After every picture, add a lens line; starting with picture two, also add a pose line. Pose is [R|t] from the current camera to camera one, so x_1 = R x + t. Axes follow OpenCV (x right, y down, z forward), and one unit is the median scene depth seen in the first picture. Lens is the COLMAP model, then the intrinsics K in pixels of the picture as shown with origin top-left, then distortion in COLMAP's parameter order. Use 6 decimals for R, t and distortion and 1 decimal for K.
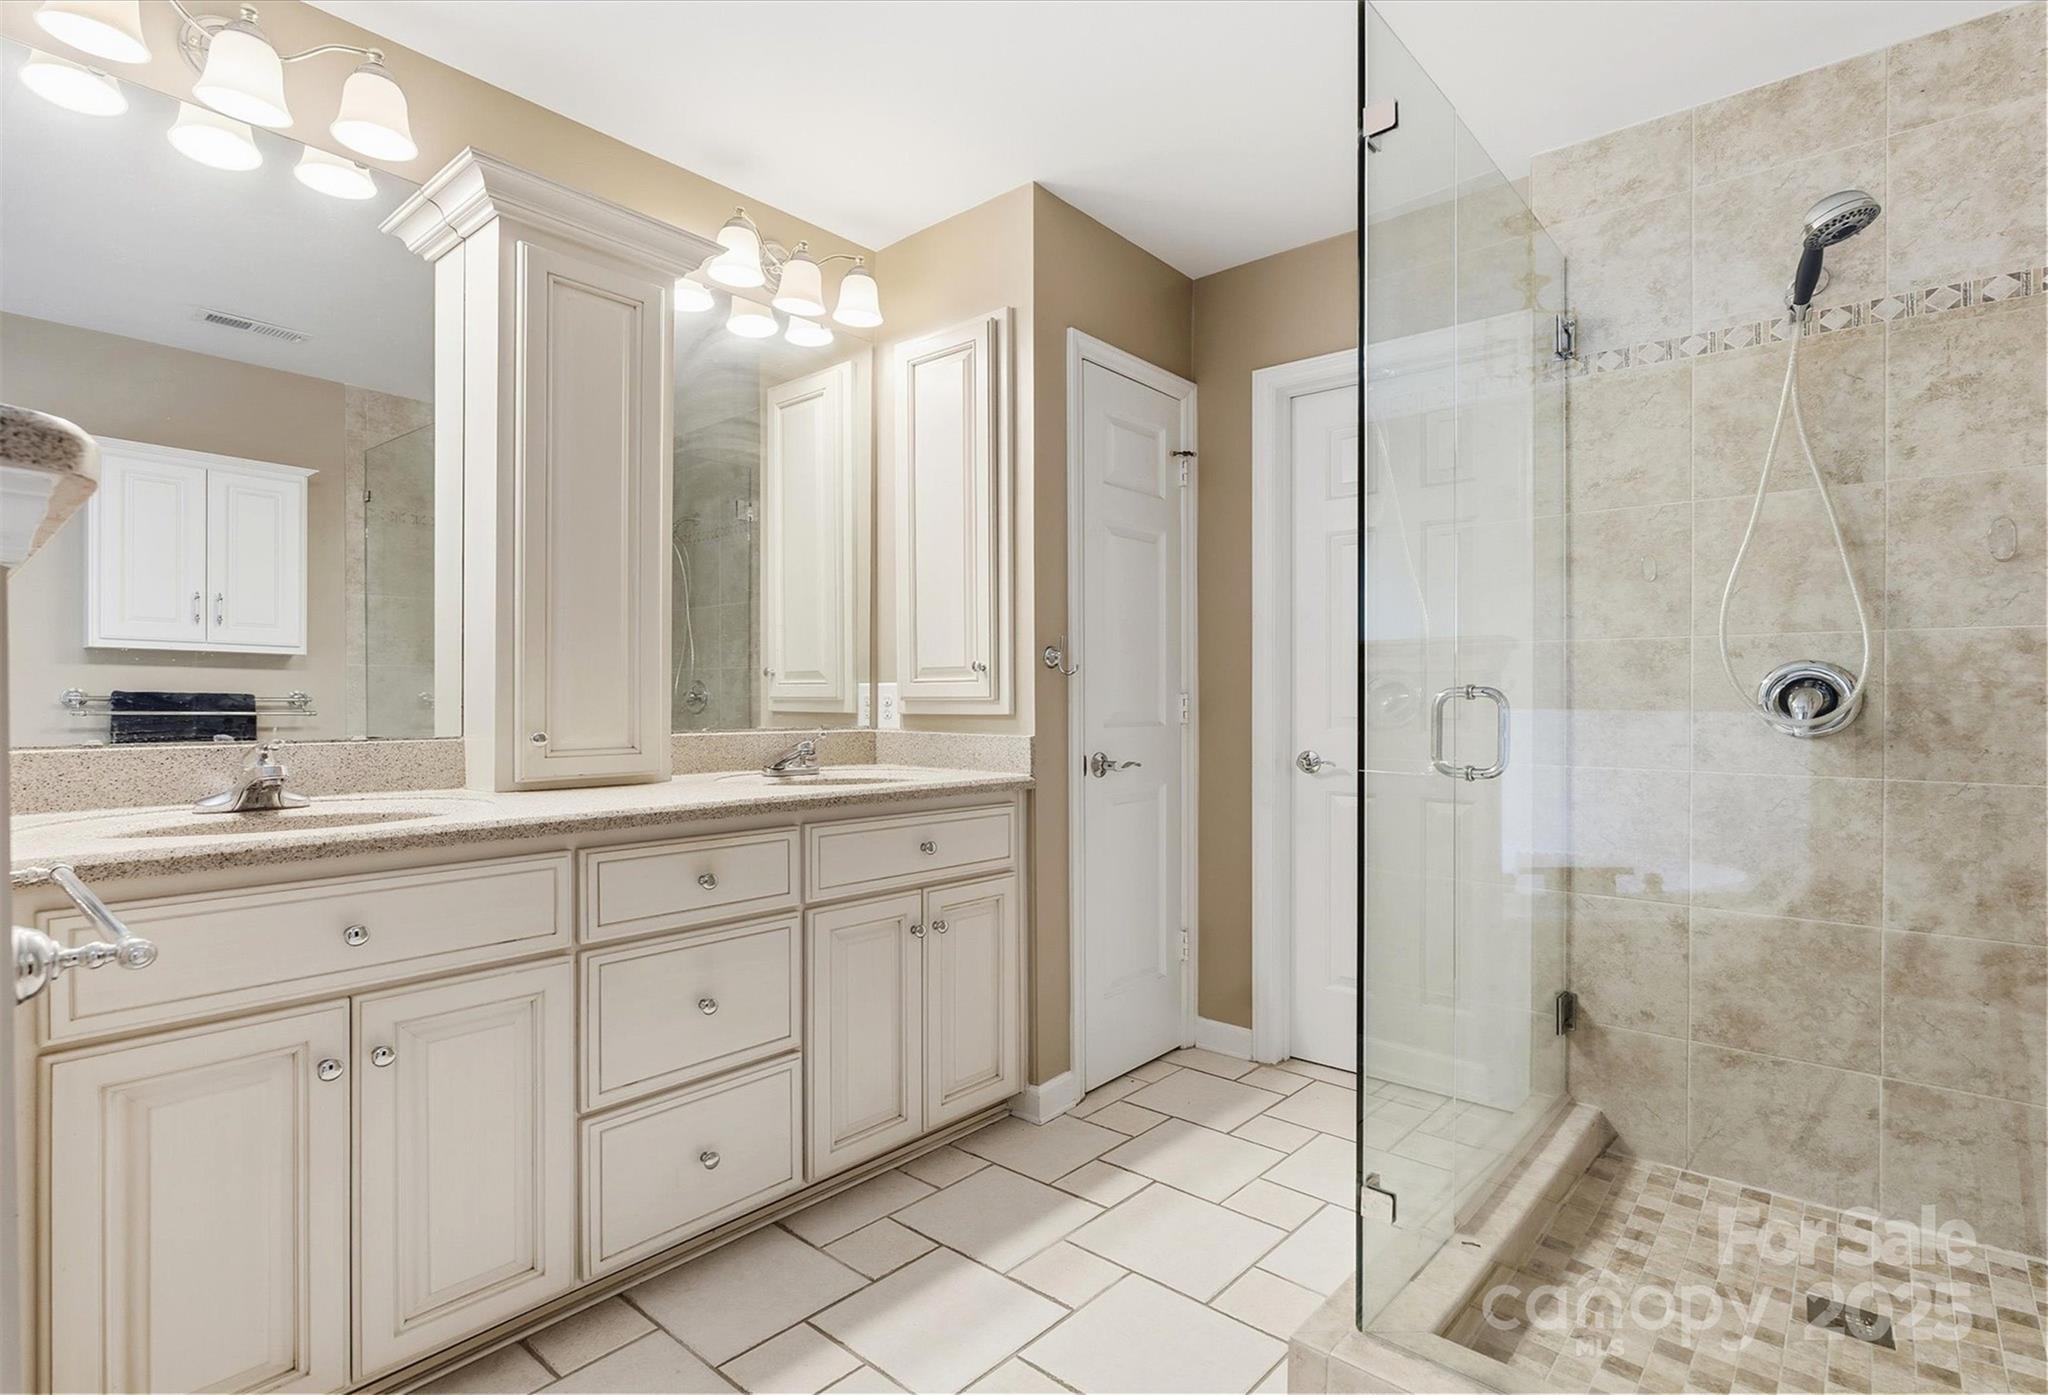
lens RADIAL K [[1009.7, 0, 1024.0], [0, 1009.7, 697.5], [0, 0, 1]] dist [-0.052017, 0.000167]
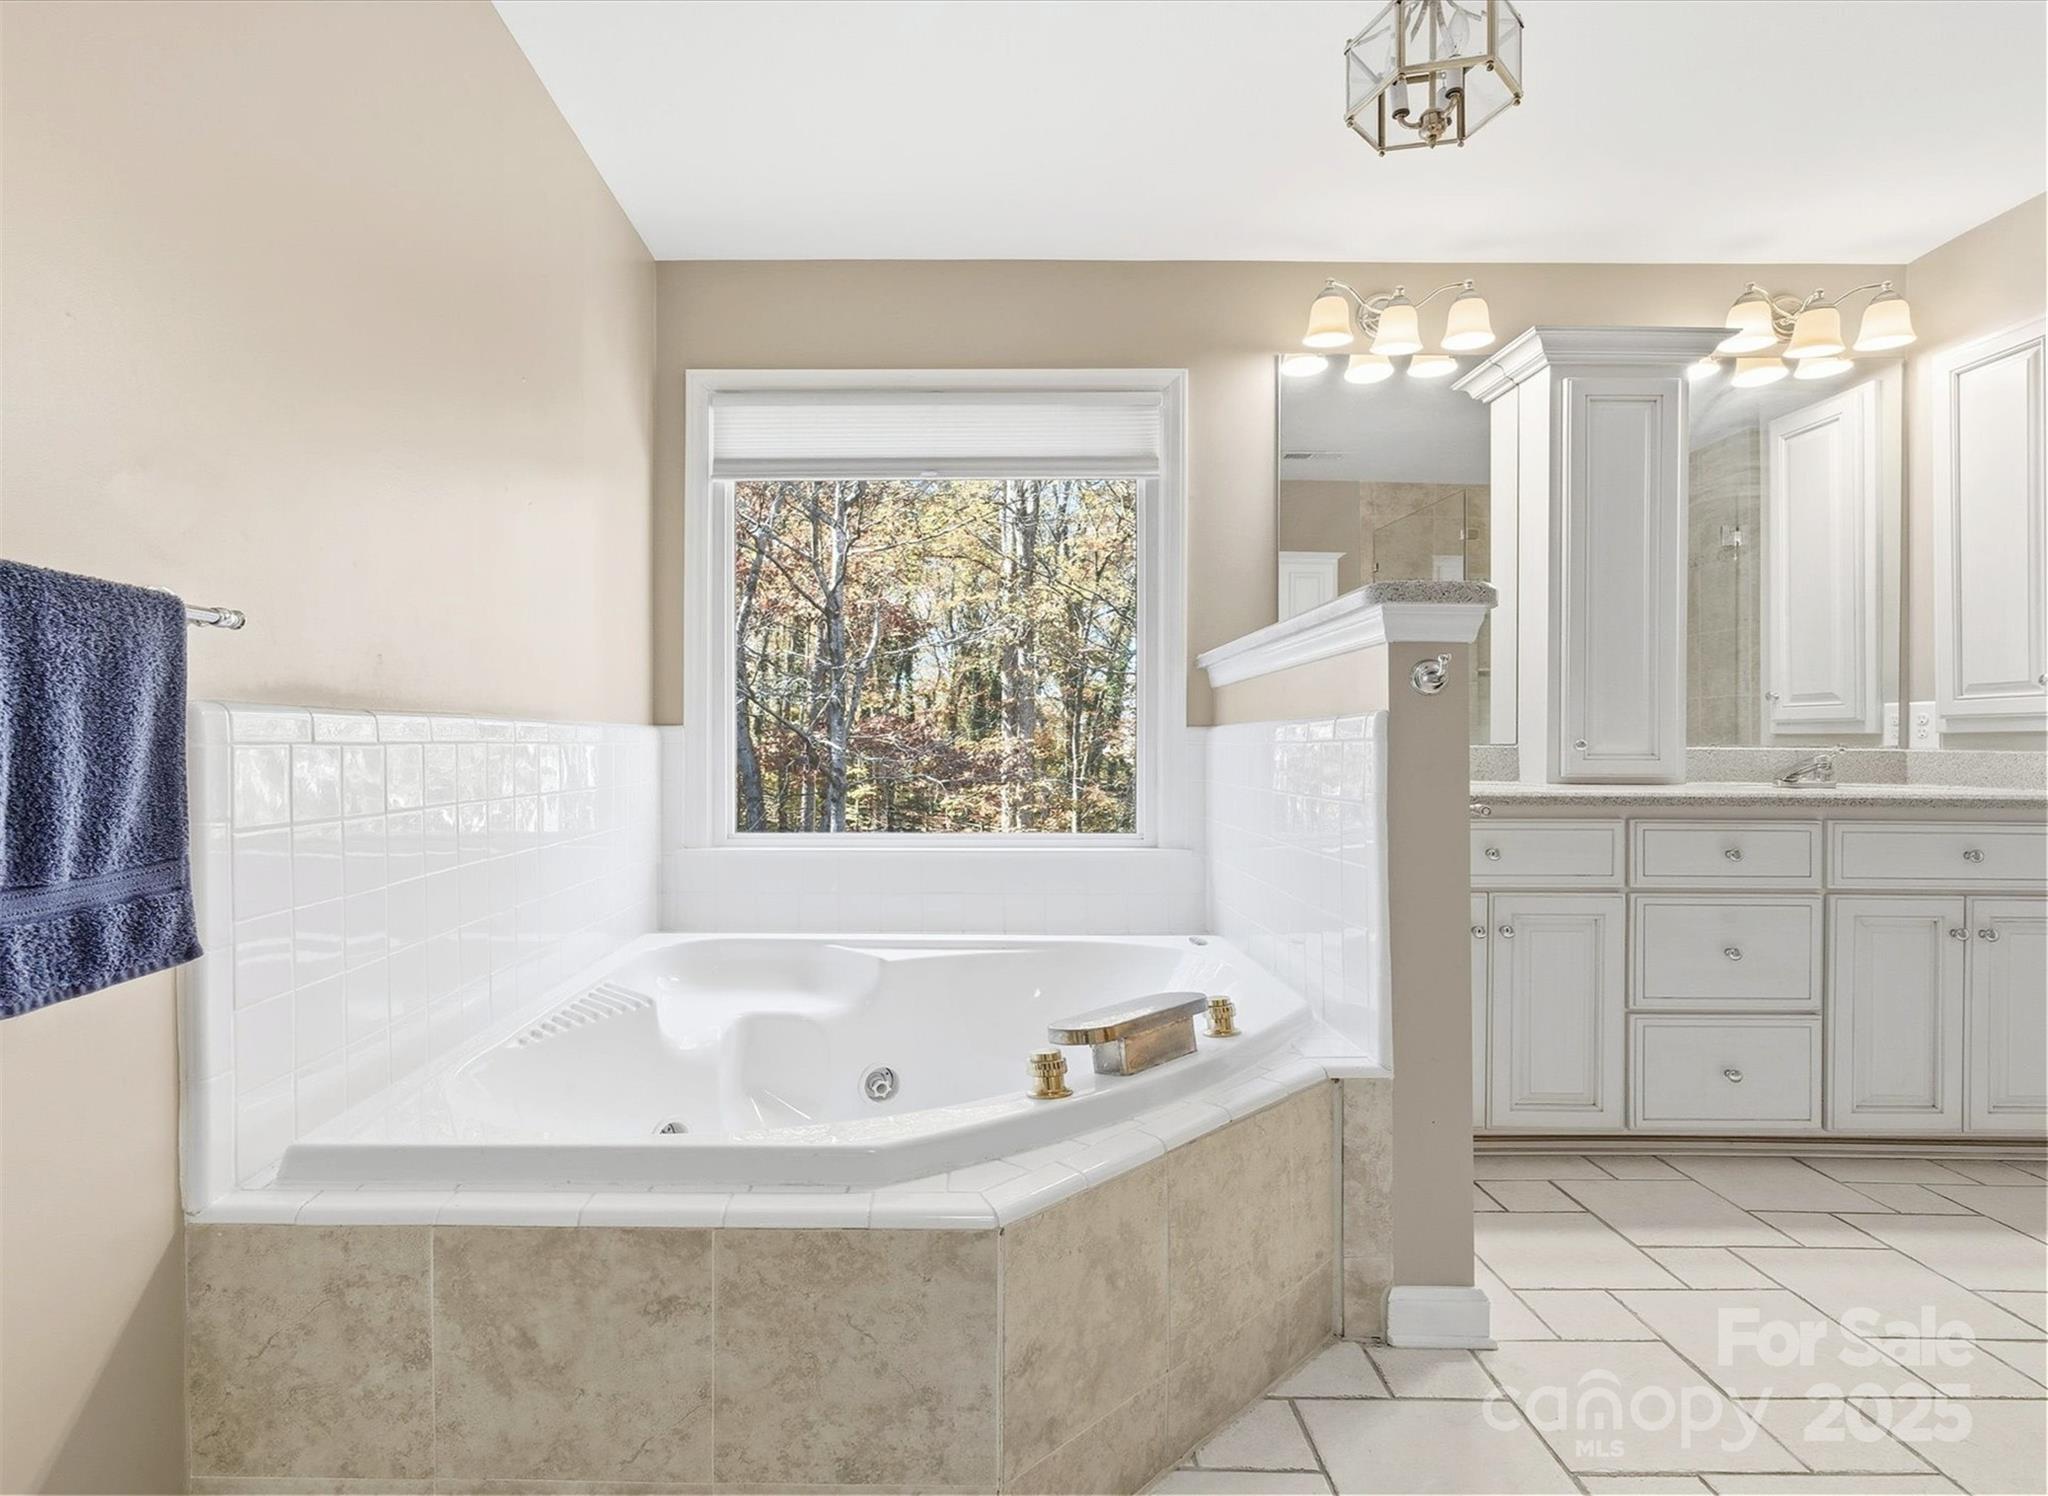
lens RADIAL K [[1040.0, 0, 1024.0], [0, 1040.0, 748.0], [0, 0, 1]] dist [0.000208, 0.000934]
pose [[0.662310, 0.004158, -0.749219, 0.060652], [0.000944, 0.999979, 0.006383, 0.032230], [0.749230, -0.004935, 0.662292, -0.441573]]
